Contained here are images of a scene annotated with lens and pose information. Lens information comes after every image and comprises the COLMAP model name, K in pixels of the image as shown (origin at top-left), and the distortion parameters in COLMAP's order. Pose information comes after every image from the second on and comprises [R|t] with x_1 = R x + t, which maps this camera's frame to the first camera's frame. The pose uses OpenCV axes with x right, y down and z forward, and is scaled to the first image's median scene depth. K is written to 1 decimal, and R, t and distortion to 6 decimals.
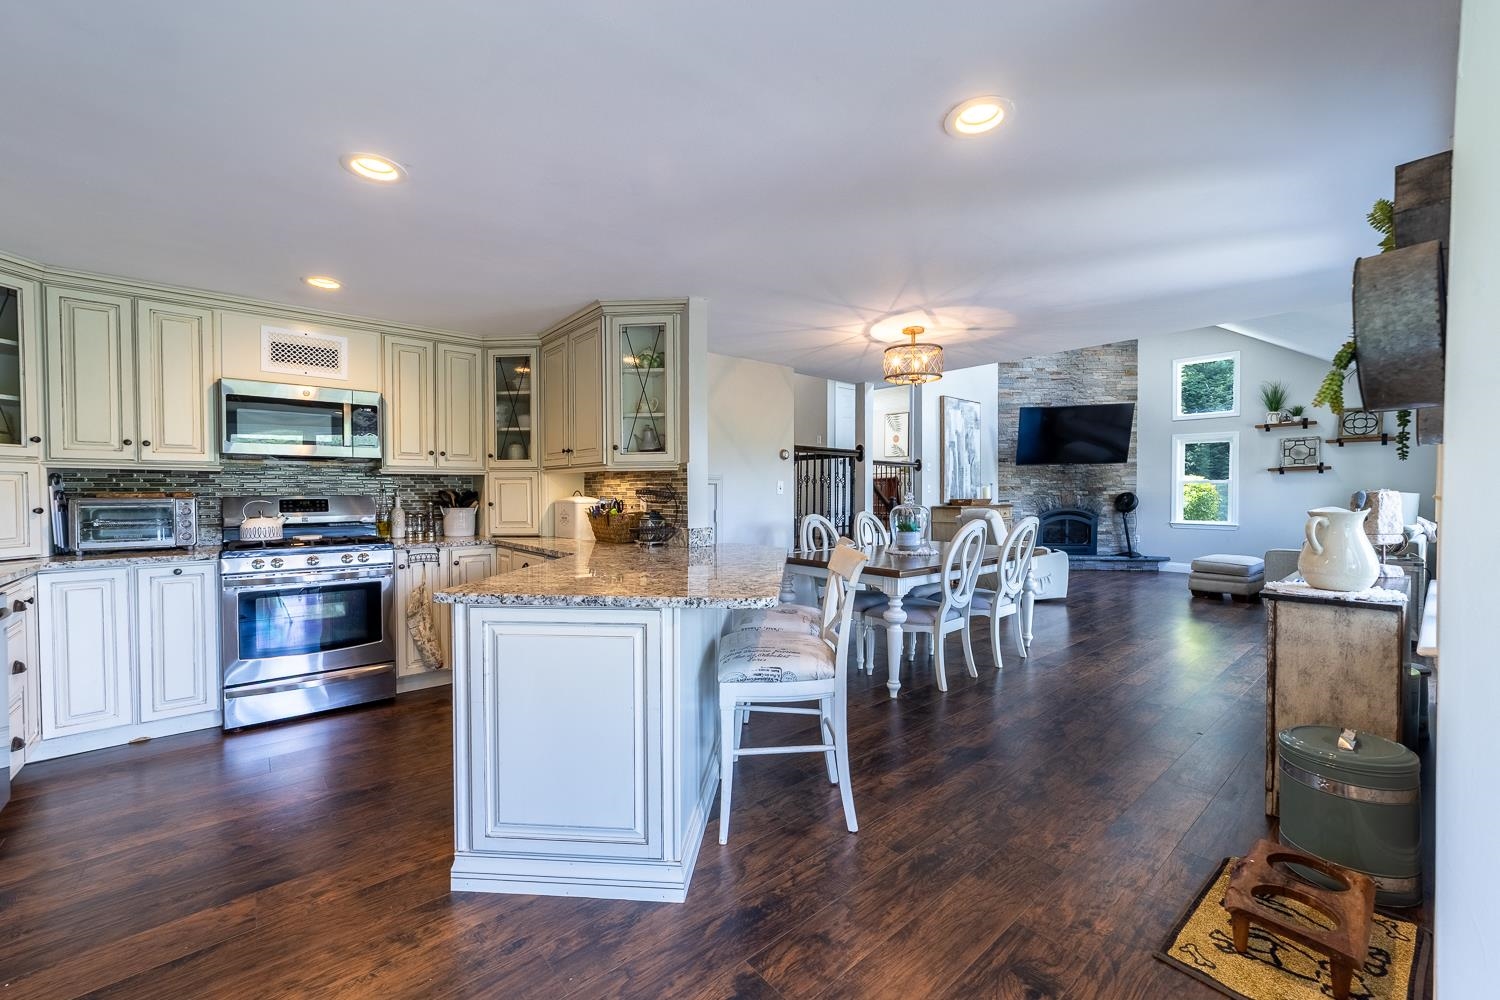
lens RADIAL K [[604.7, 0, 746.1], [0, 604.7, 501.1], [0, 0, 1]] dist [-0.016542, 0.009280]
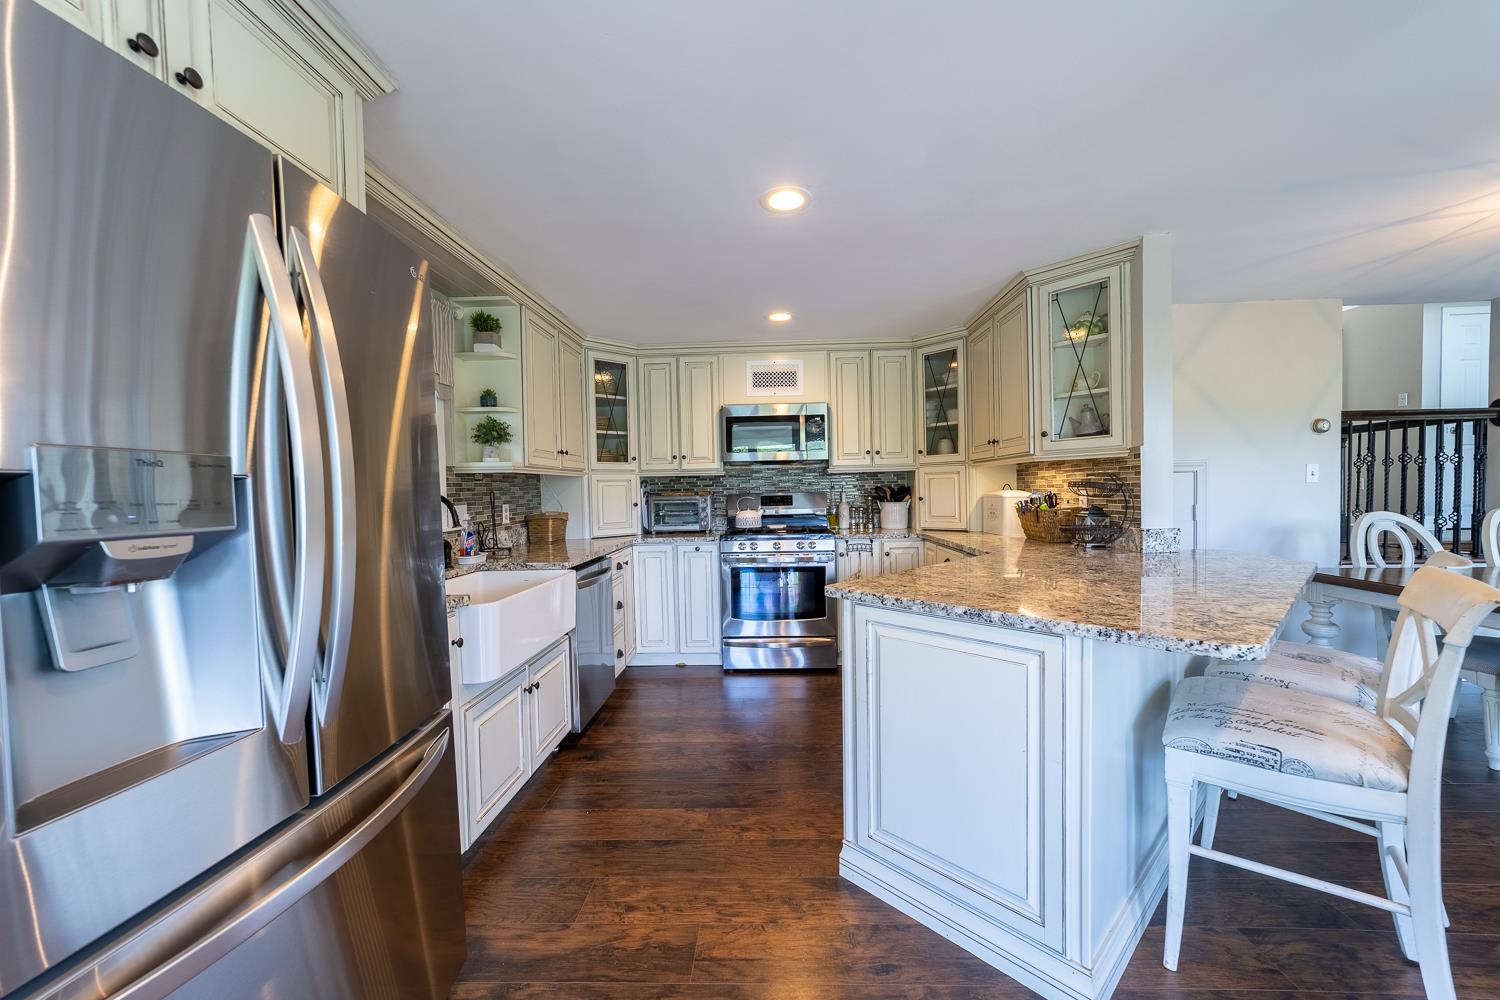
lens RADIAL K [[570.6, 0, 751.9], [0, 570.6, 504.5], [0, 0, 1]] dist [-0.018913, 0.007830]
pose [[0.737216, 0.002872, -0.675651, 0.024784], [0.009876, 0.999838, 0.015026, -0.002483], [0.675585, -0.017750, 0.737069, 0.086315]]
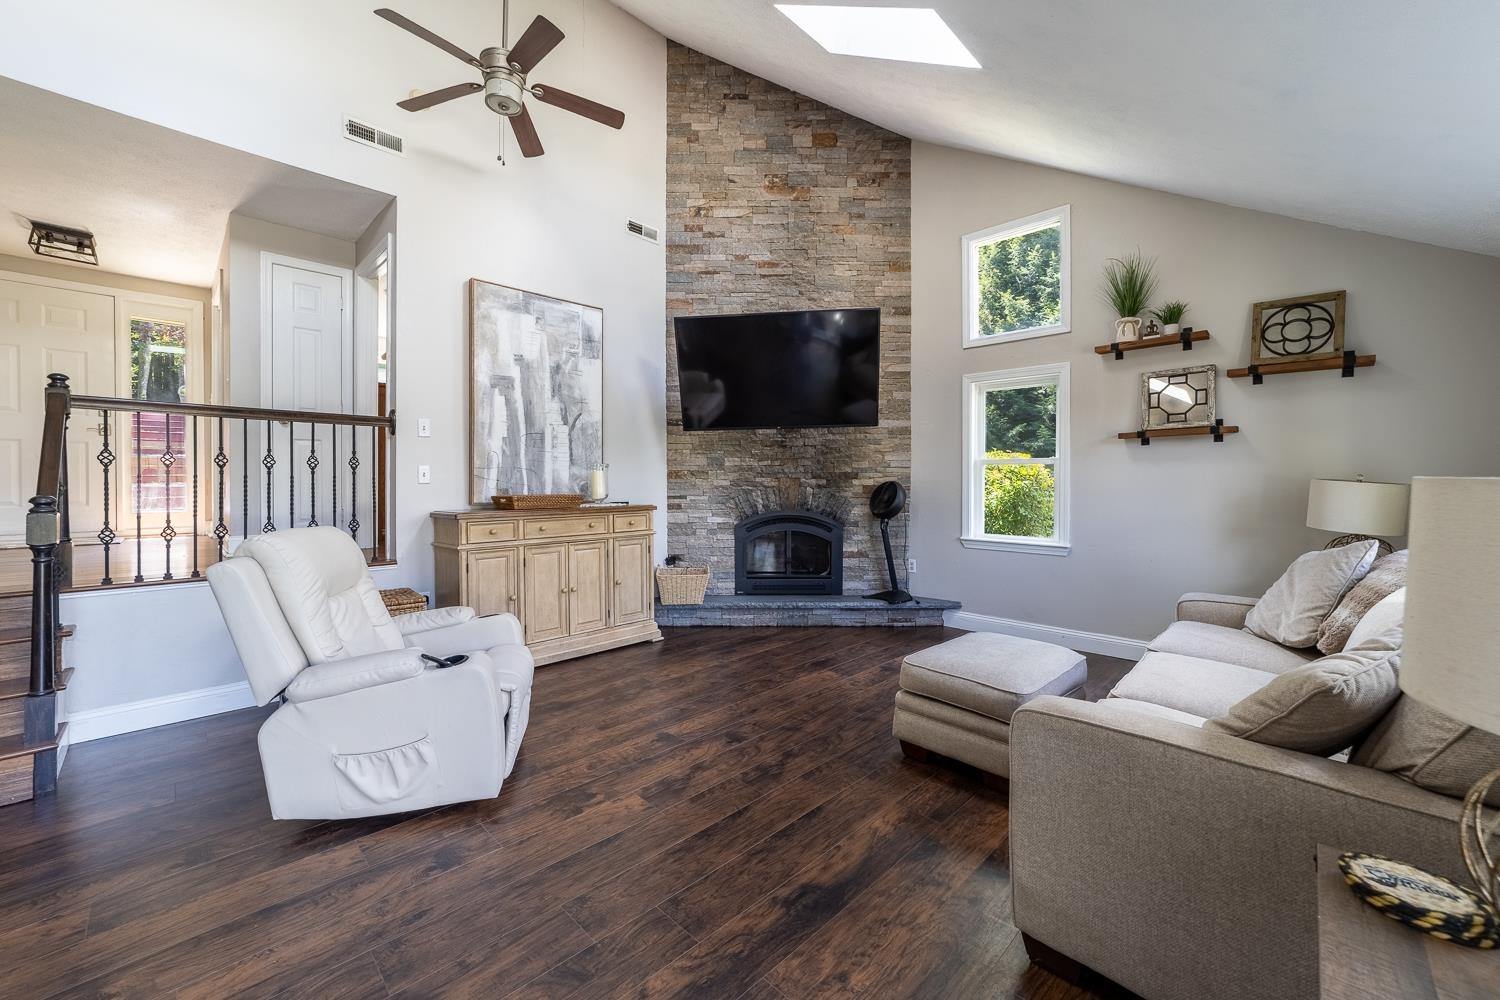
lens RADIAL K [[592.0, 0, 747.2], [0, 592.0, 480.9], [0, 0, 1]] dist [-0.006865, 0.000248]
pose [[0.996548, 0.000567, 0.083014, 1.079116], [0.000464, 0.999923, -0.012405, -0.020231], [-0.083015, 0.012401, 0.996471, 1.117077]]
